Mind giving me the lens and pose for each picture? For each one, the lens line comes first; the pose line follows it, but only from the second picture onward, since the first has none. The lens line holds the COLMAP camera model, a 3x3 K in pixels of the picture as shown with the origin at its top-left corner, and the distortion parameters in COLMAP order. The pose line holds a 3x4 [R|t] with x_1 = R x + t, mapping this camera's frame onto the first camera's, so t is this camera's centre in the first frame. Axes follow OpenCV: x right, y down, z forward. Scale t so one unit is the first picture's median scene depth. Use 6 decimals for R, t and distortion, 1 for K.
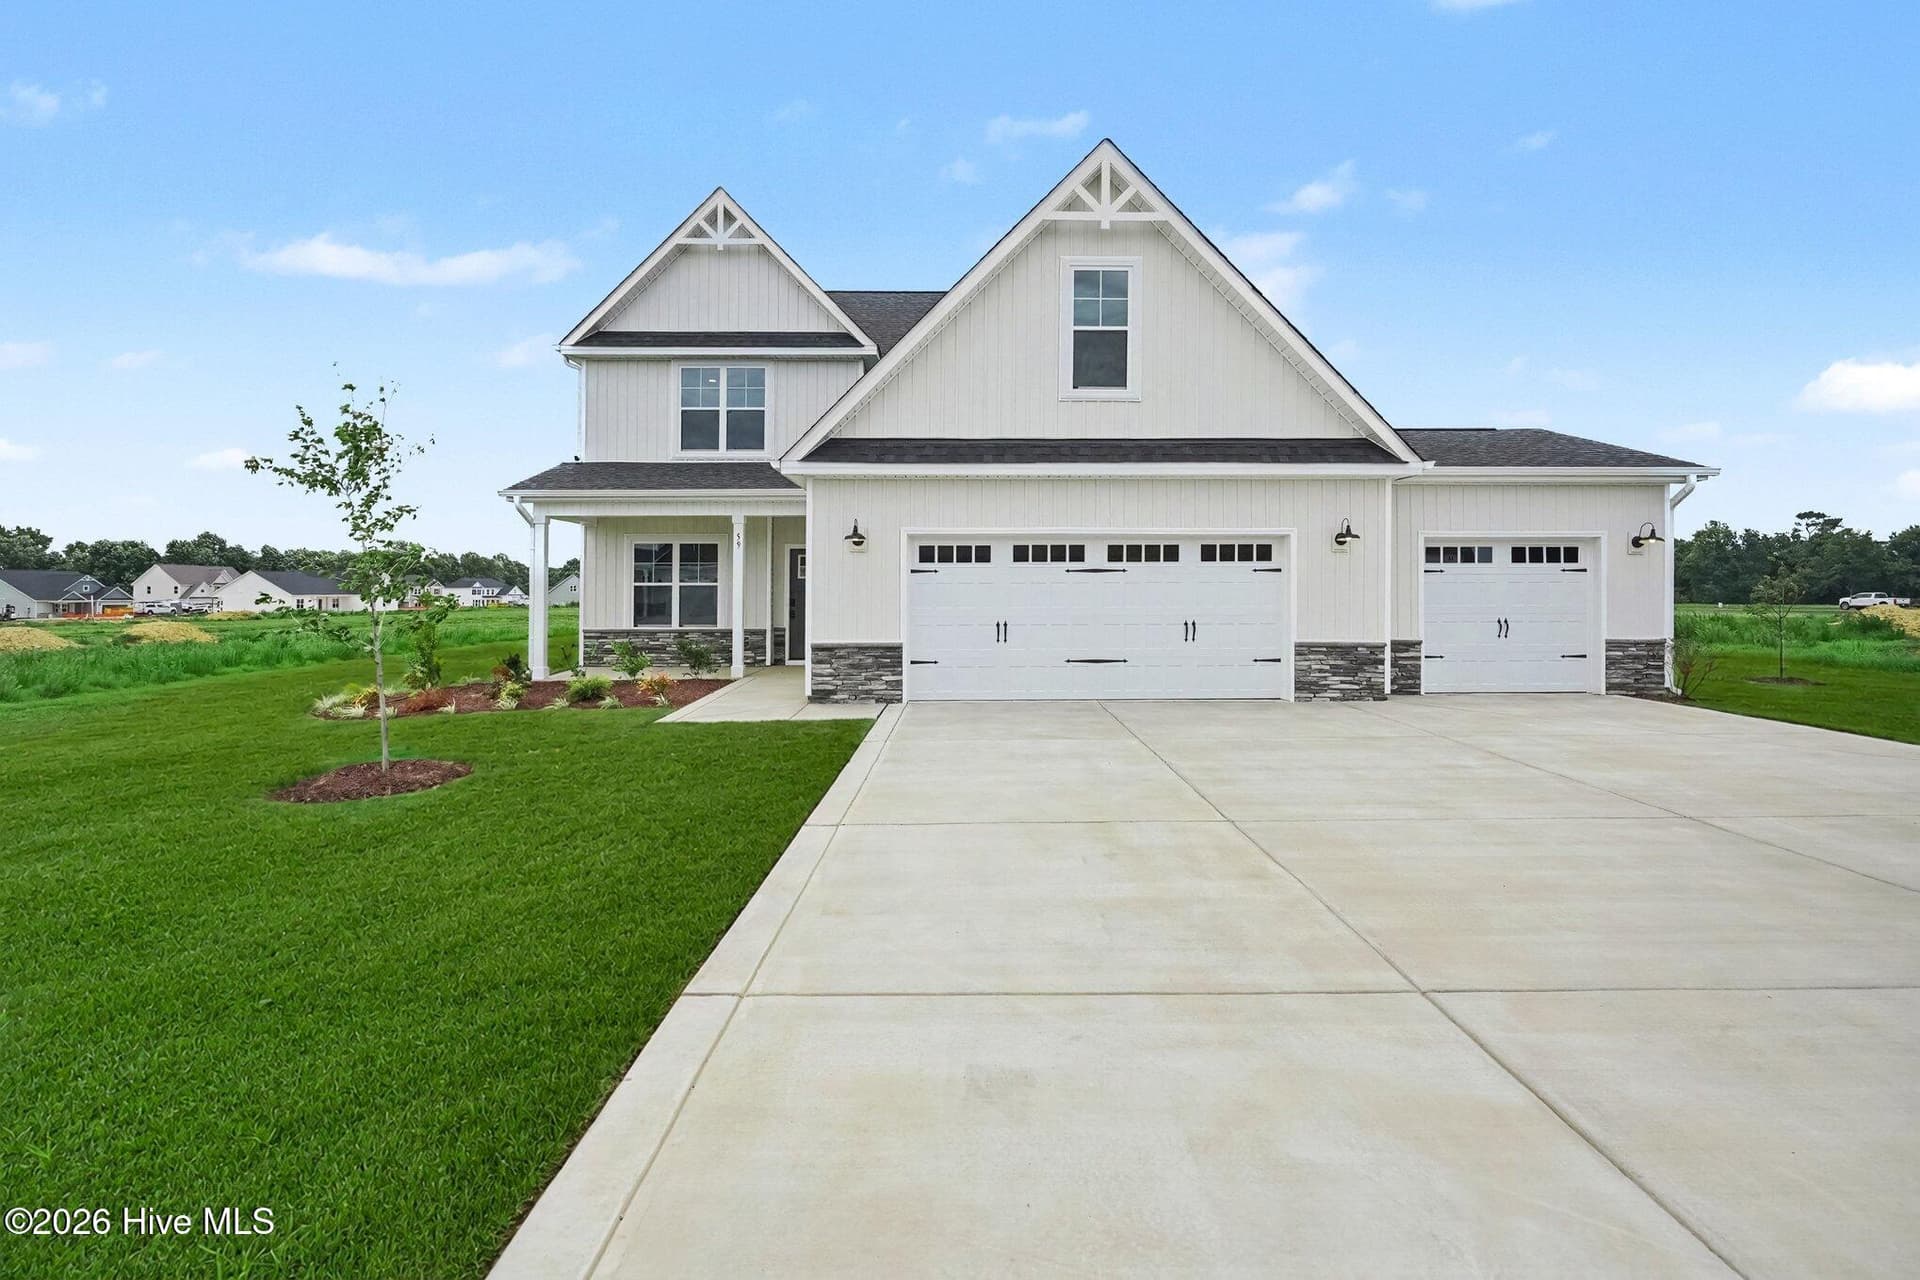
lens RADIAL K [[869.5, 0, 969.1], [0, 869.5, 592.0], [0, 0, 1]] dist [-0.002201, 0.003828]
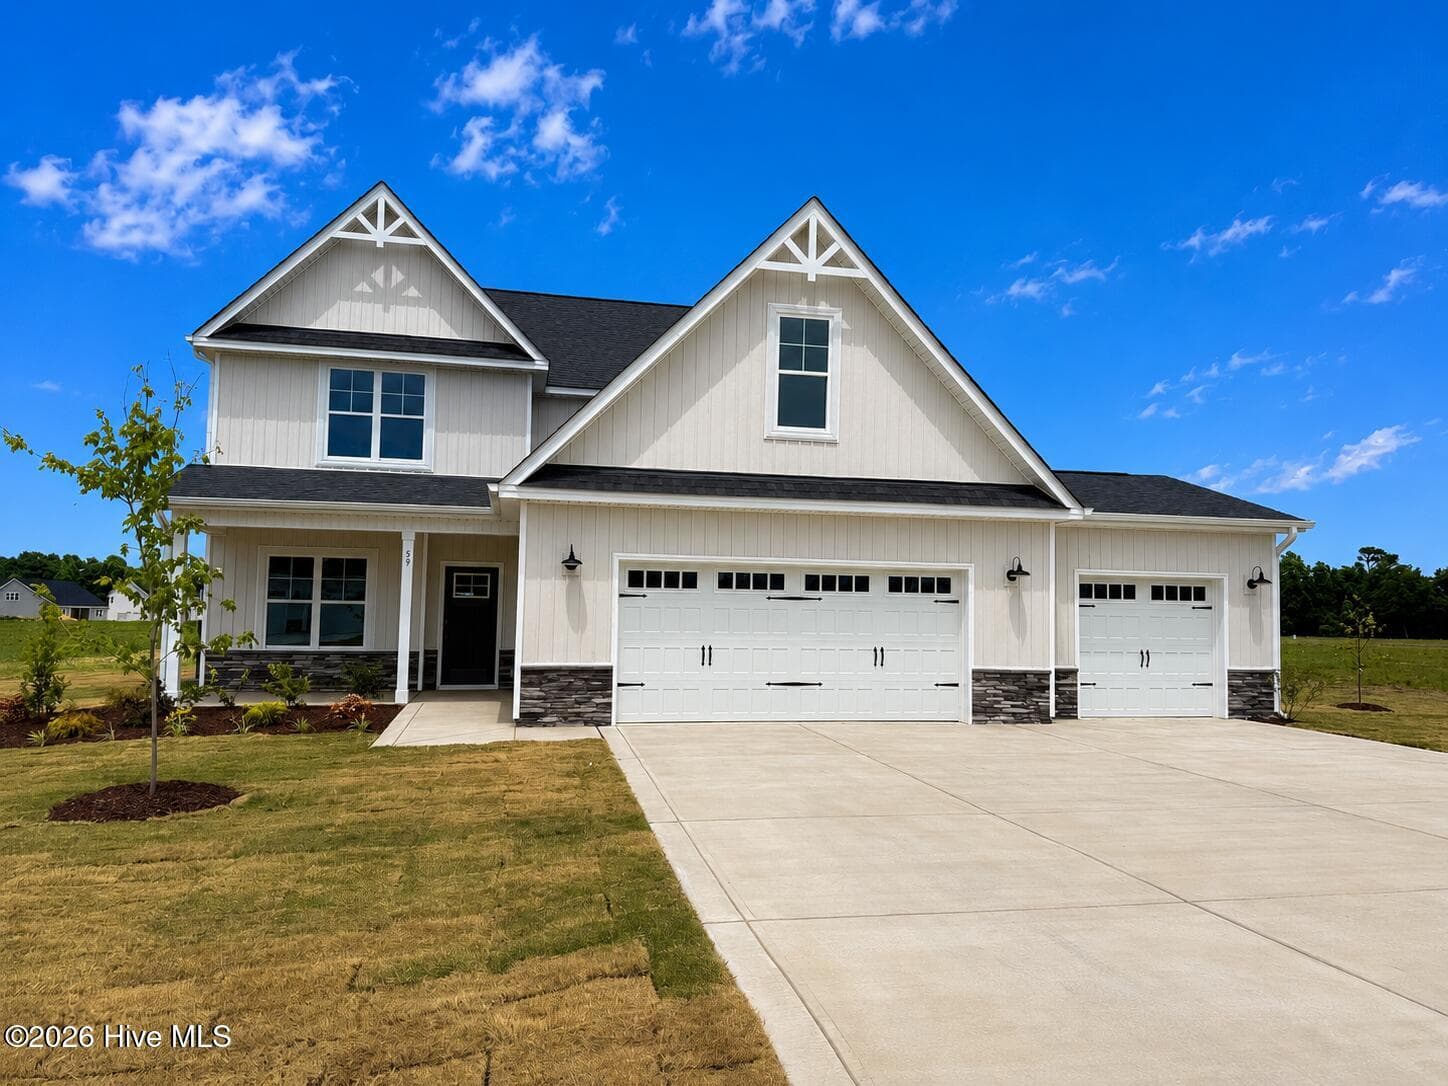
lens RADIAL K [[994.2, 0, 715.5], [0, 994.2, 544.1], [0, 0, 1]] dist [0.058345, -0.046377]
pose [[0.981561, 0.030900, 0.188634, -0.177254], [-0.018437, 0.997551, -0.067472, -0.007463], [-0.190257, 0.062750, 0.979727, -0.167116]]
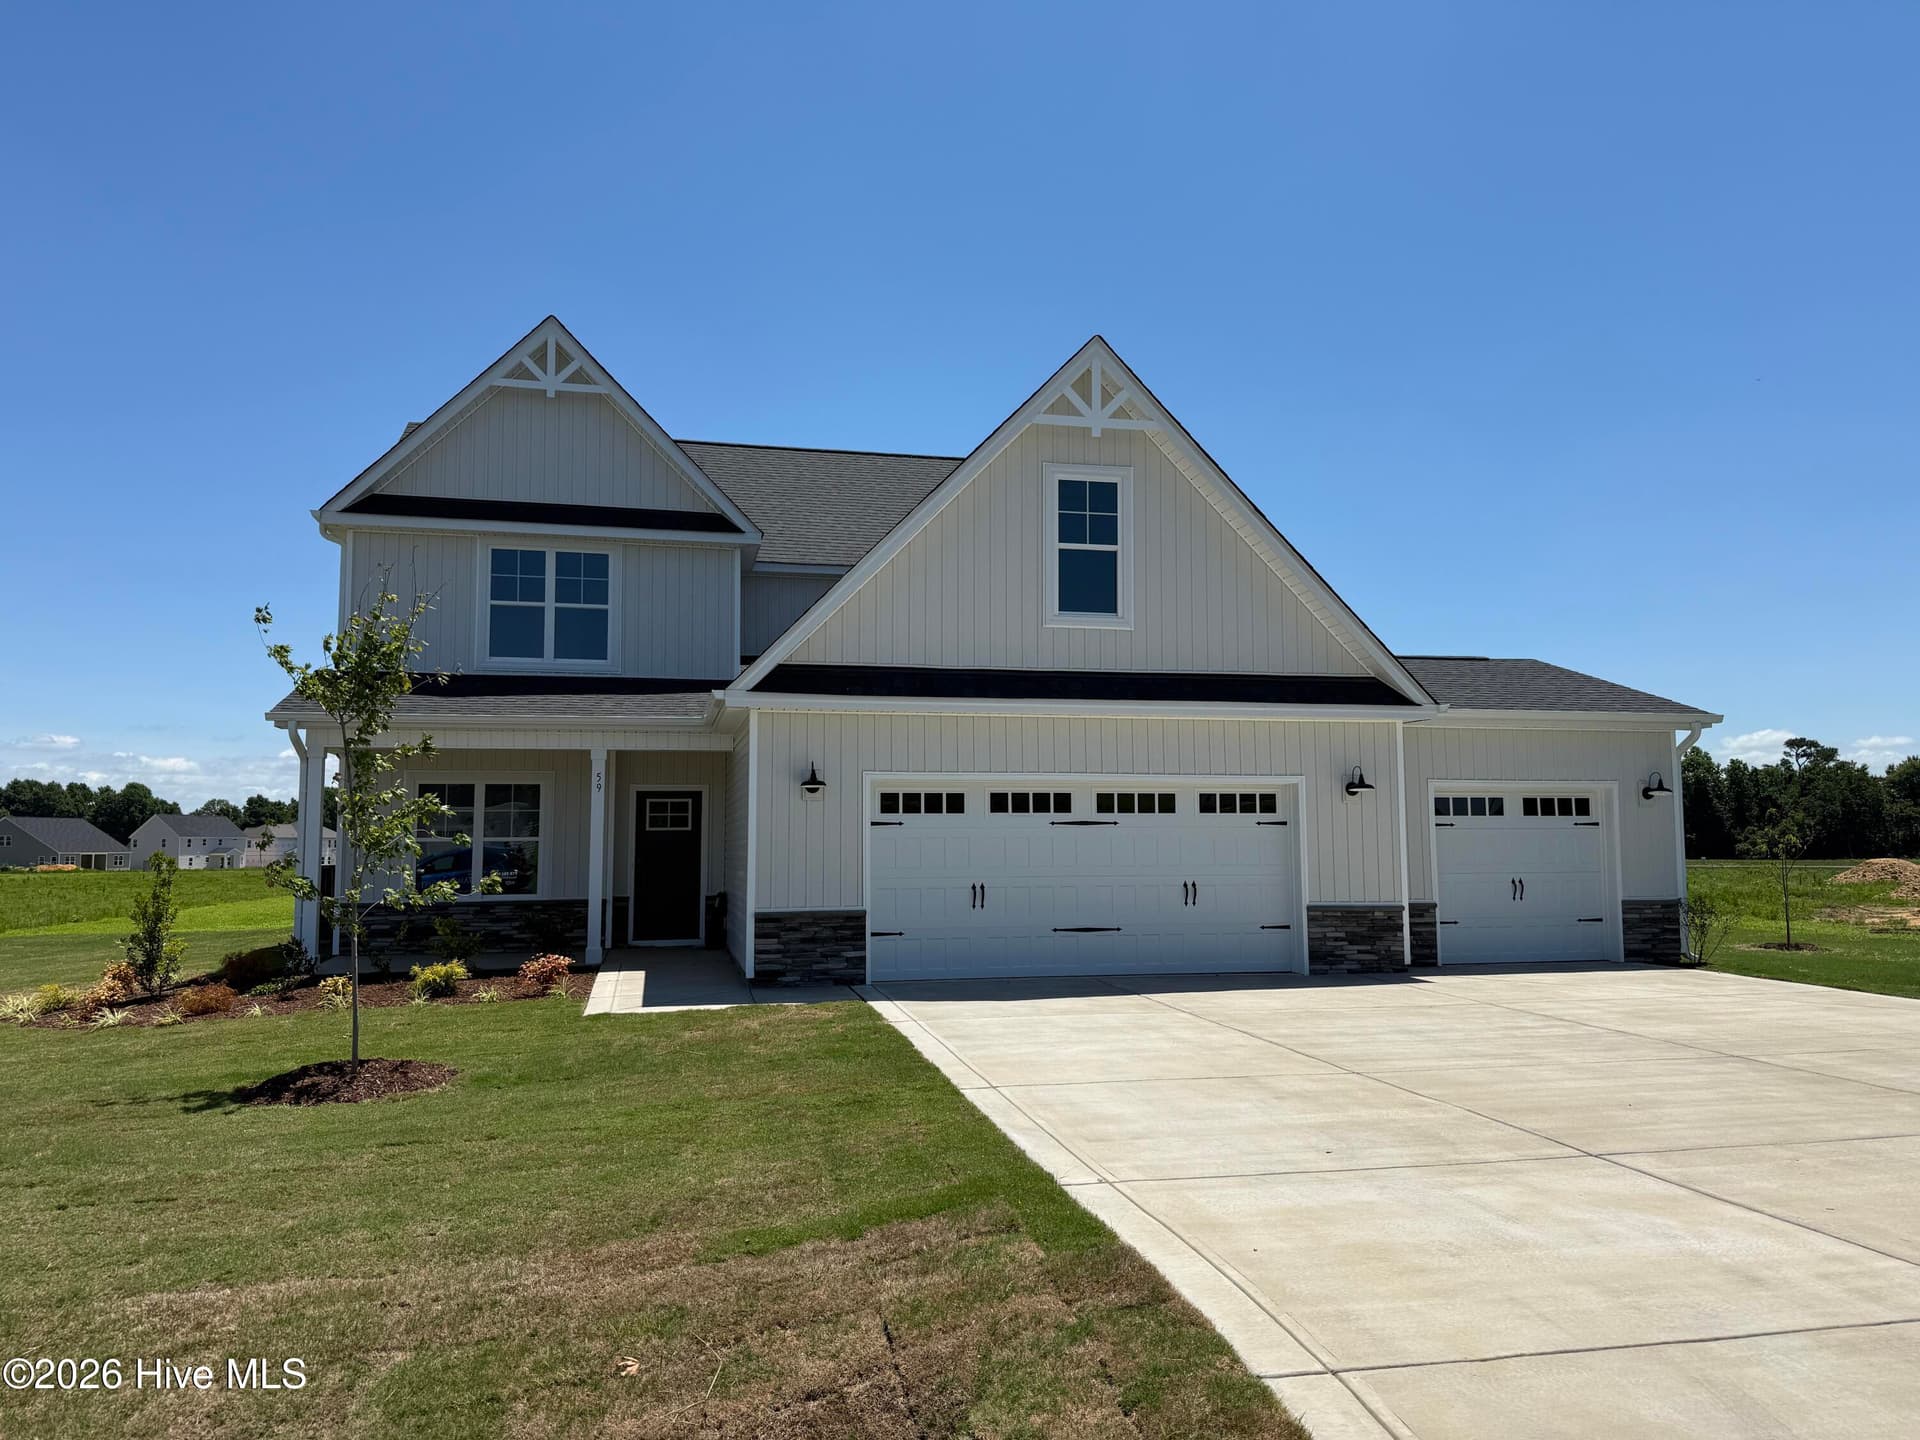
lens RADIAL K [[1318.3, 0, 935.5], [0, 1318.3, 717.2], [0, 0, 1]] dist [0.058345, -0.046377]
pose [[0.981586, 0.015594, 0.190381, -0.245805], [0.002363, 0.995594, -0.093735, -0.007296], [-0.191004, 0.092459, 0.977225, -0.247562]]
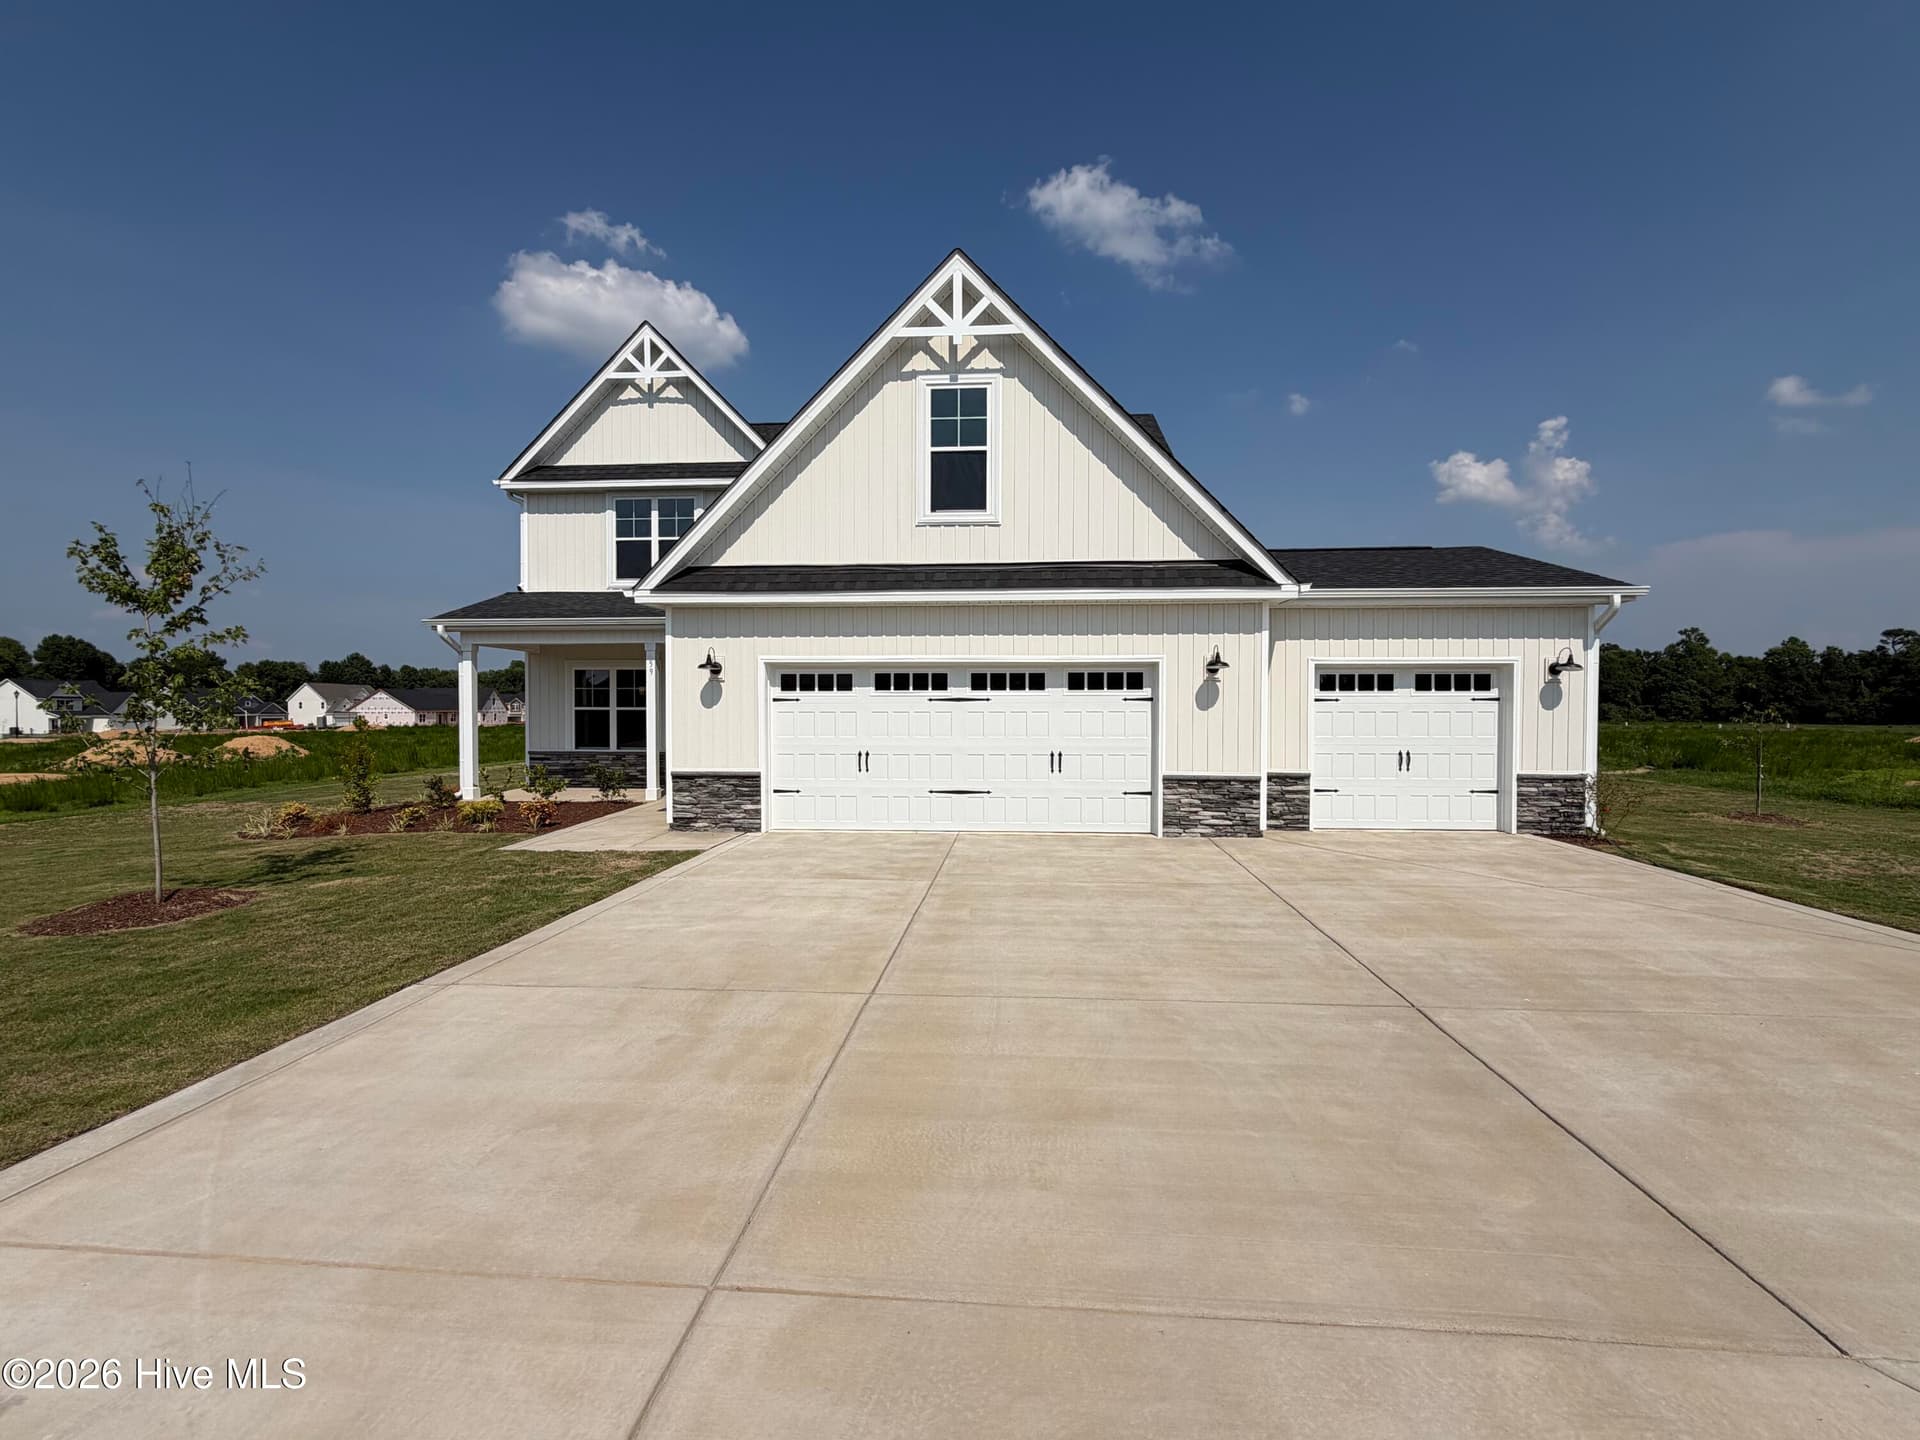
lens RADIAL K [[818.2, 0, 954.8], [0, 818.2, 719.6], [0, 0, 1]] dist [-0.002515, 0.002127]
pose [[0.995951, 0.003597, -0.089823, 0.223402], [-0.002325, 0.999896, 0.014256, -0.014765], [0.089865, -0.013989, 0.995856, 0.086159]]
